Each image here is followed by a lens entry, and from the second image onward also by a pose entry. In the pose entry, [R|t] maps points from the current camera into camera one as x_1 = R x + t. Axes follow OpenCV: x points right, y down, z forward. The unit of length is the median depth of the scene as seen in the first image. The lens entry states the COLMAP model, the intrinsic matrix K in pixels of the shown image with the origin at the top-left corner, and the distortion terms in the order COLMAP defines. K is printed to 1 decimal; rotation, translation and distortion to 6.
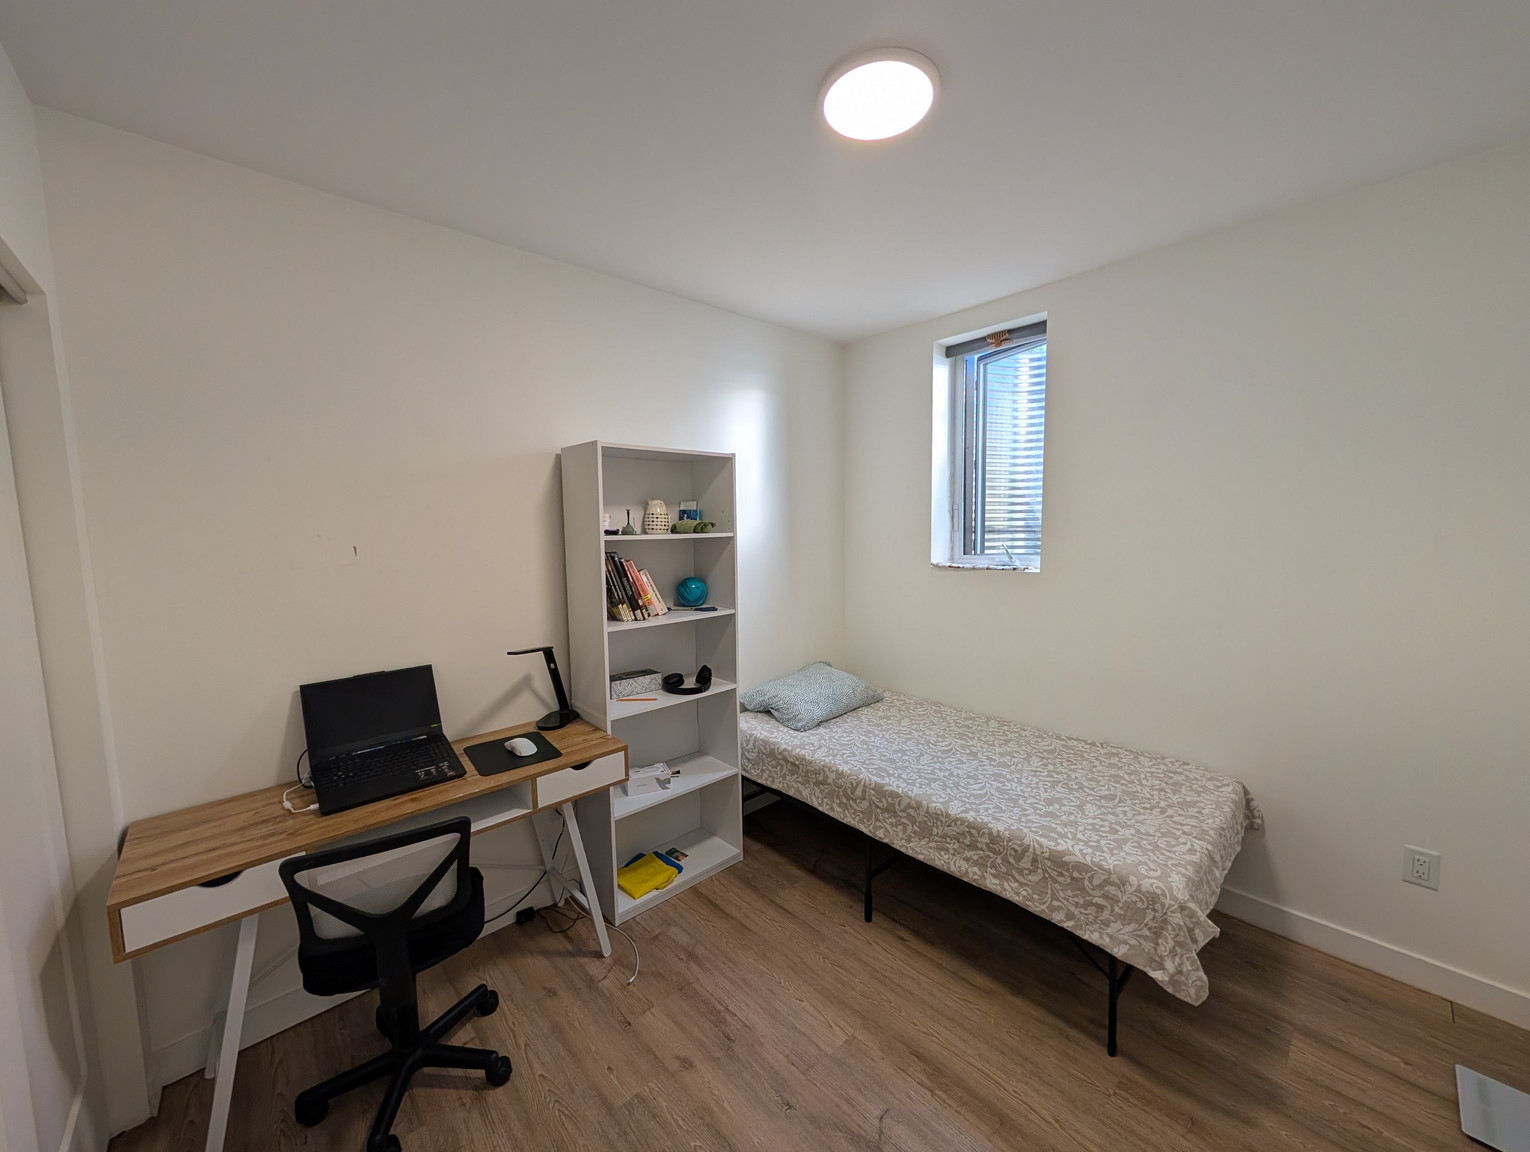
lens RADIAL K [[581.2, 0, 771.8], [0, 581.2, 576.6], [0, 0, 1]] dist [-0.000876, -0.000119]
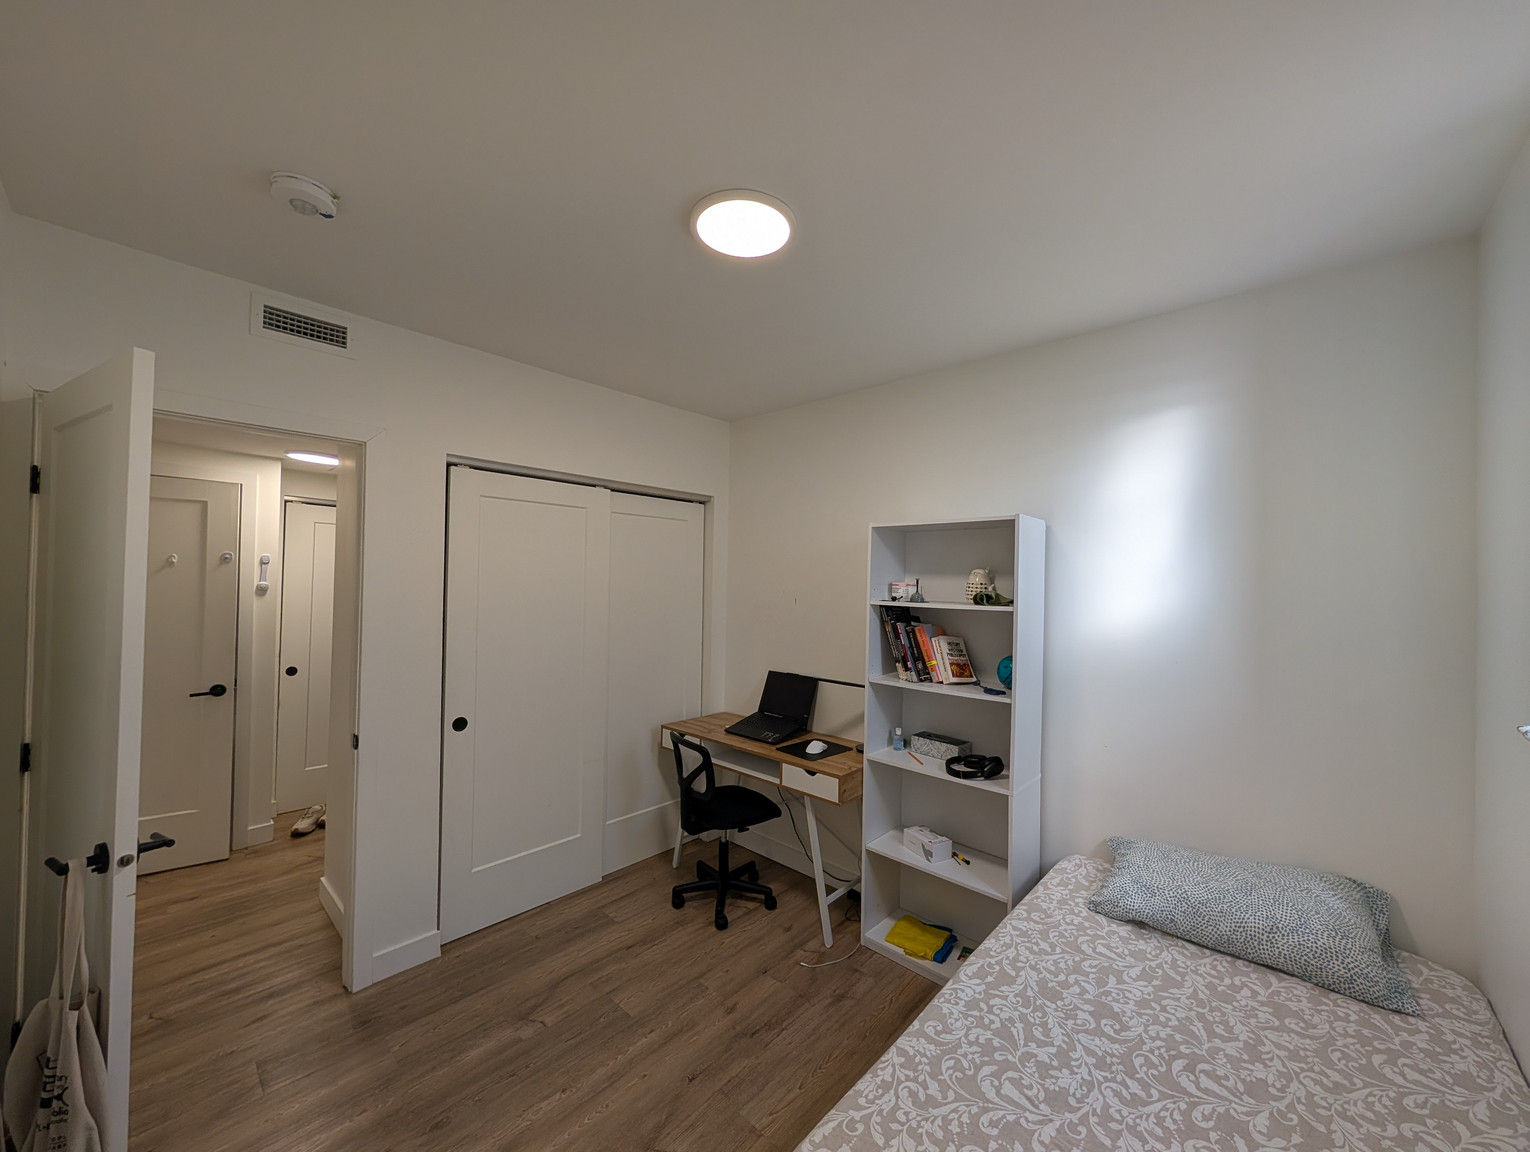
lens RADIAL K [[581.2, 0, 771.8], [0, 581.2, 576.6], [0, 0, 1]] dist [-0.000876, -0.000119]
pose [[0.077573, 0.007641, -0.996957, 0.799351], [-0.112234, 0.993681, -0.001117, -0.085124], [0.990649, 0.111979, 0.077940, 0.624519]]
